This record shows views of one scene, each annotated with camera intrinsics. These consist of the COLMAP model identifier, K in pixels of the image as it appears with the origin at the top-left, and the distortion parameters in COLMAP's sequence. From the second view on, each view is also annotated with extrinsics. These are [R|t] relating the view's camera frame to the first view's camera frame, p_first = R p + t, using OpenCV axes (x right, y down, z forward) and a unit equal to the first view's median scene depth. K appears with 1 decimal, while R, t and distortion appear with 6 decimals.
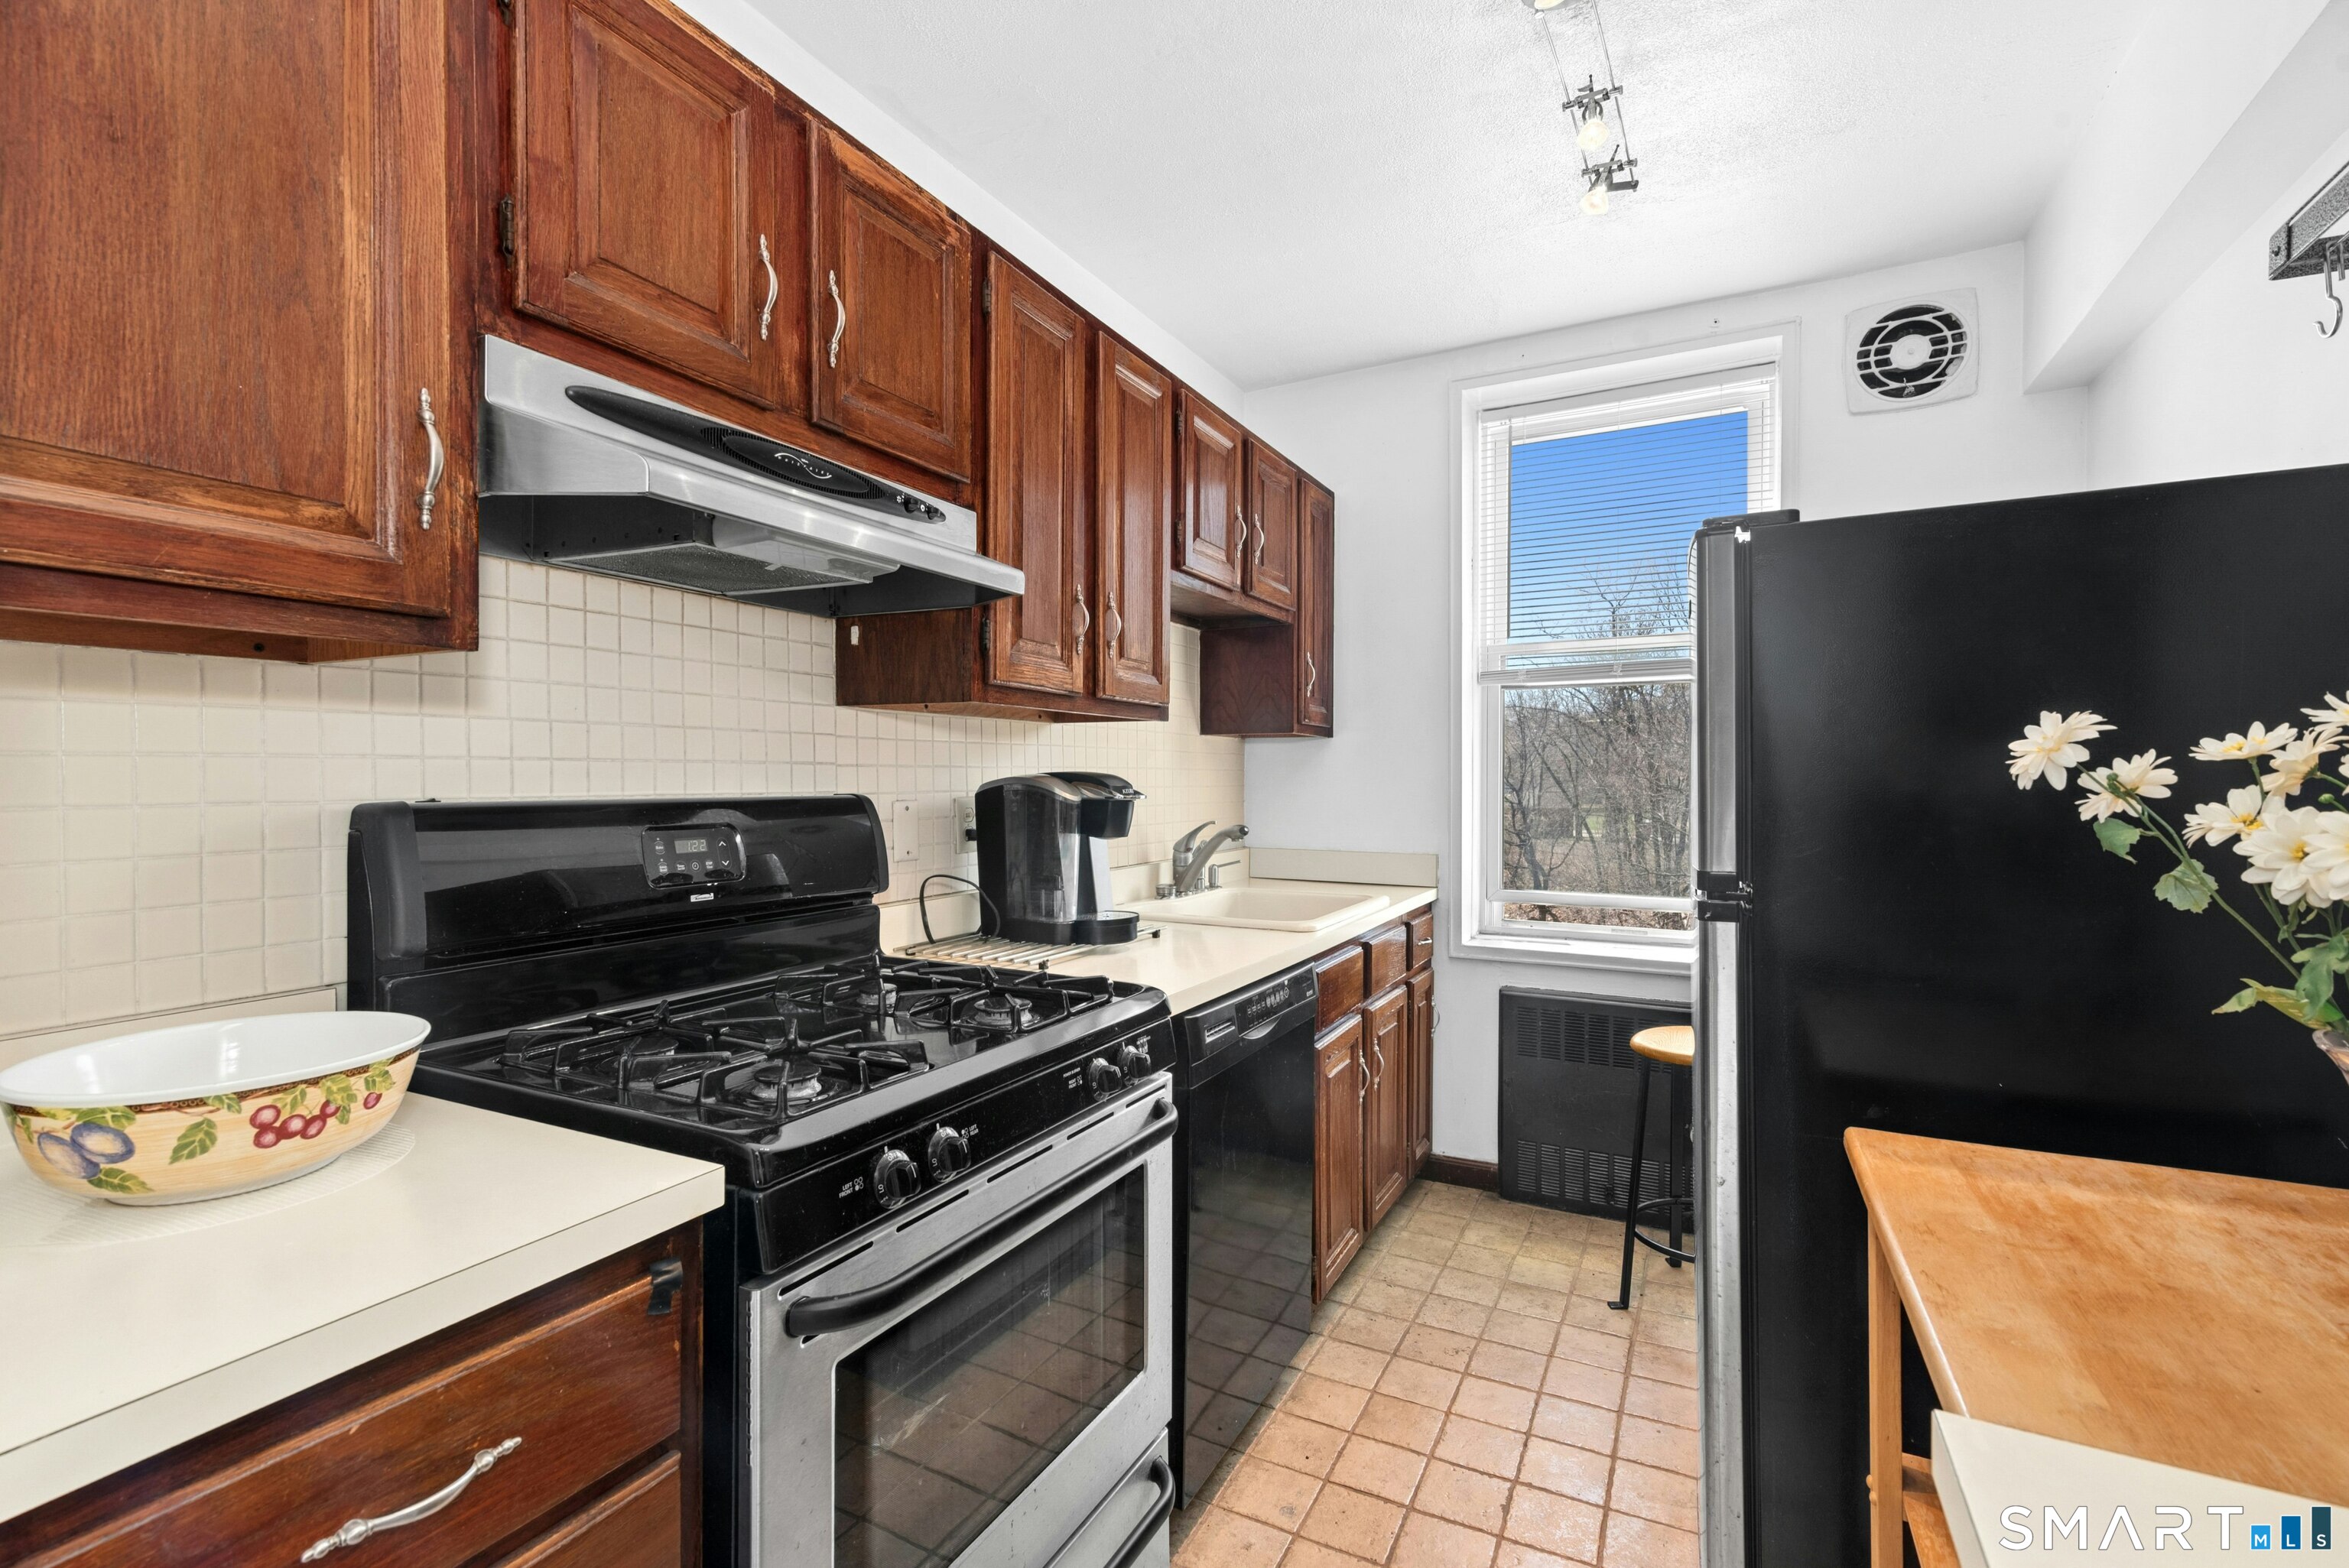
lens RADIAL K [[1038.2, 0, 1200.8], [0, 1038.2, 817.0], [0, 0, 1]] dist [0.025287, -0.002375]
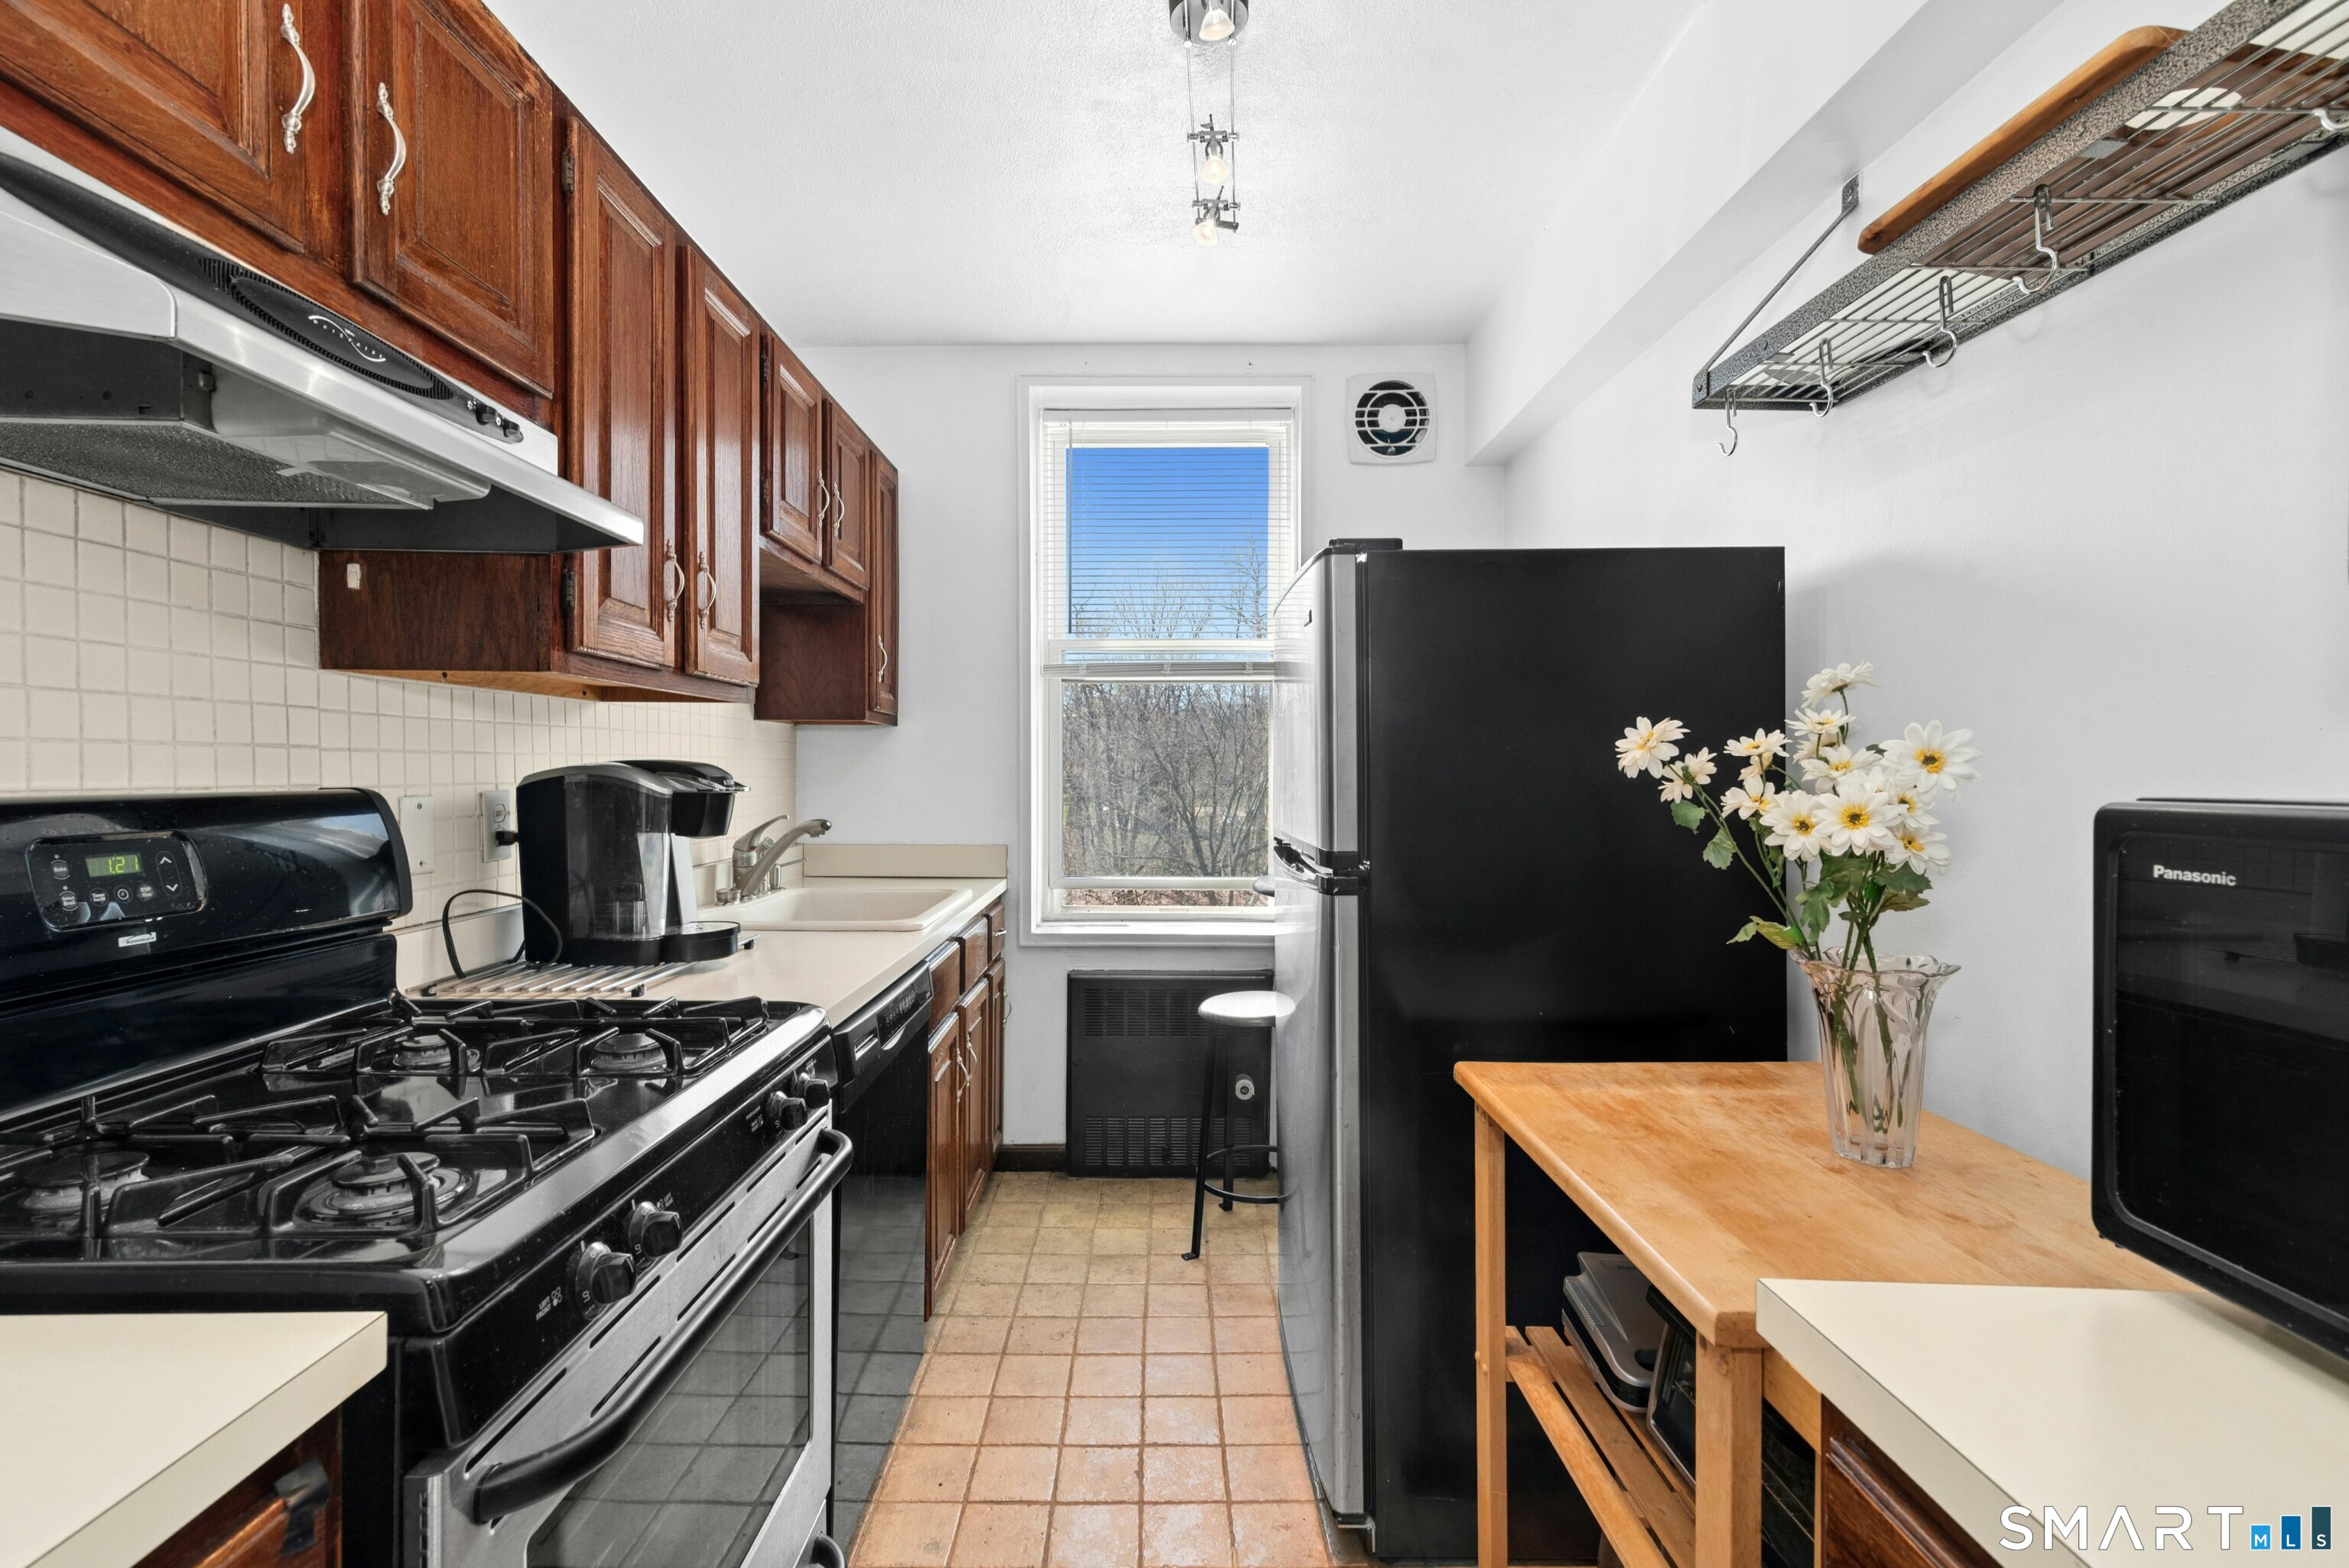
lens RADIAL K [[1038.2, 0, 1165.7], [0, 1038.2, 805.0], [0, 0, 1]] dist [0.025287, -0.002375]
pose [[0.897846, -0.012922, 0.440120, -0.135981], [0.014273, 0.999898, 0.000240, -0.001055], [-0.440078, 0.006066, 0.897939, 0.058034]]
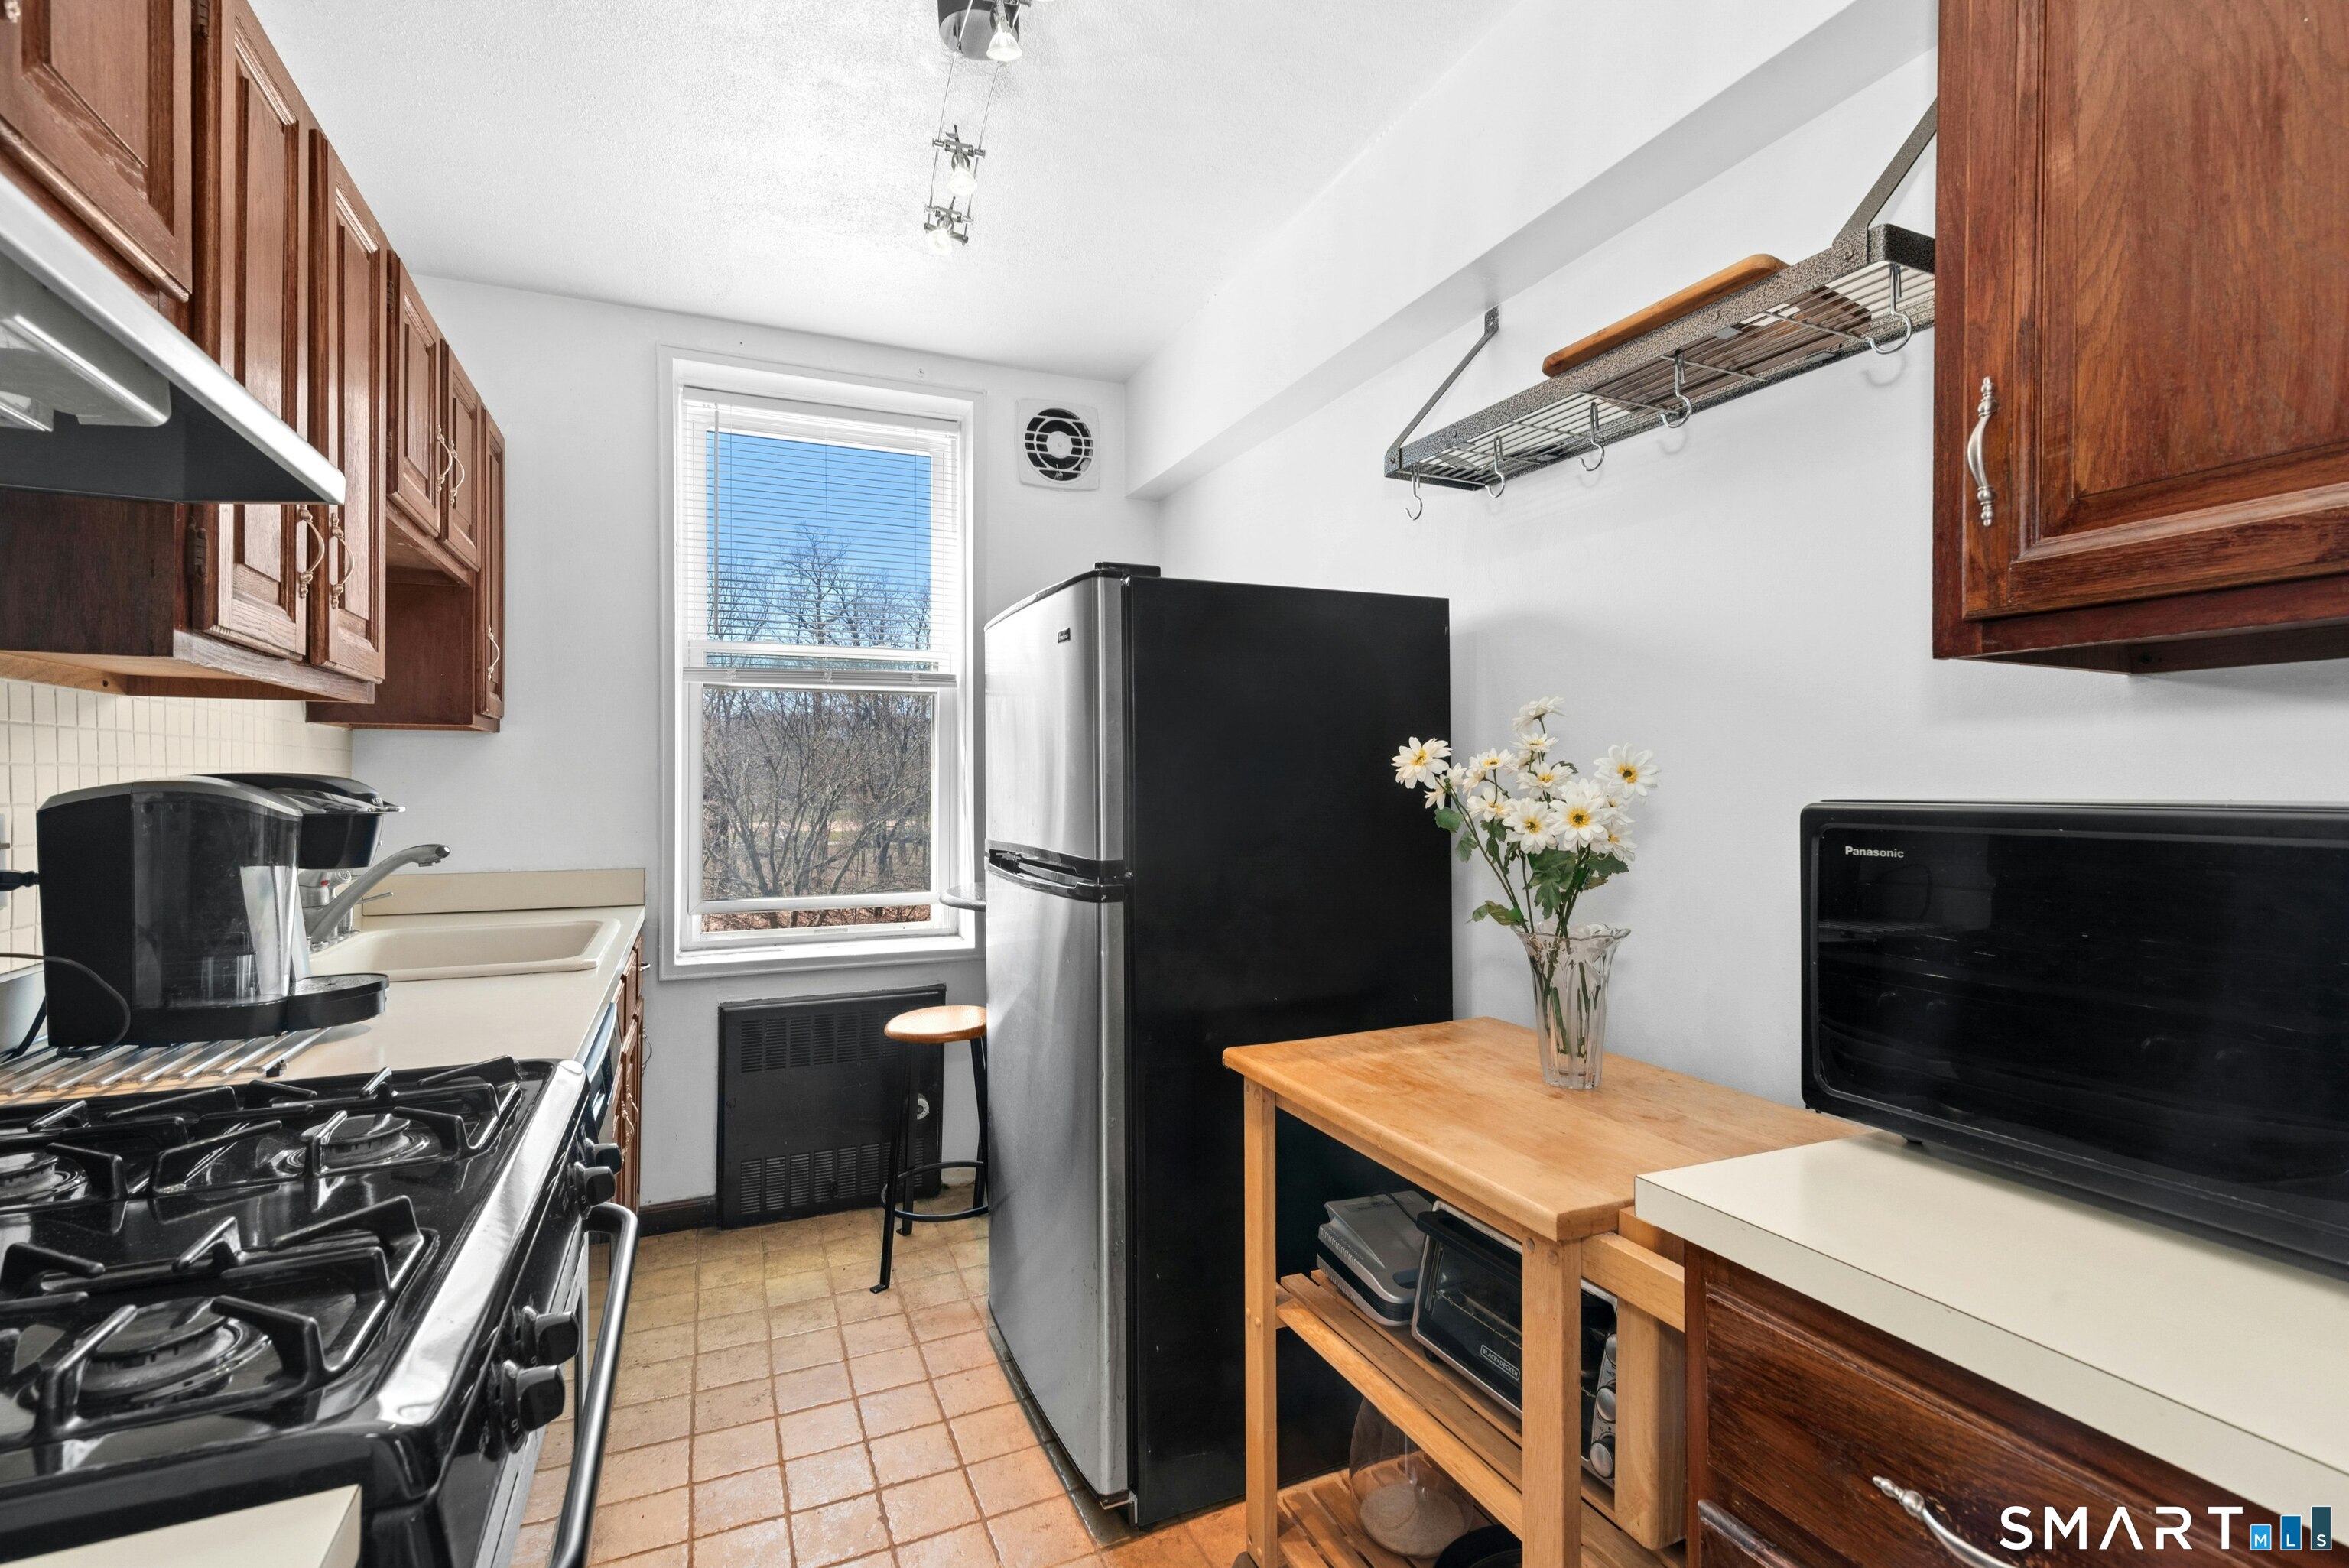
lens RADIAL K [[1038.2, 0, 1150.1], [0, 1038.2, 809.5], [0, 0, 1]] dist [0.025287, -0.002375]
pose [[0.657743, -0.022027, 0.752920, -0.285972], [0.030971, 0.999518, 0.002185, -0.005199], [-0.752605, 0.021881, 0.658108, 0.148583]]
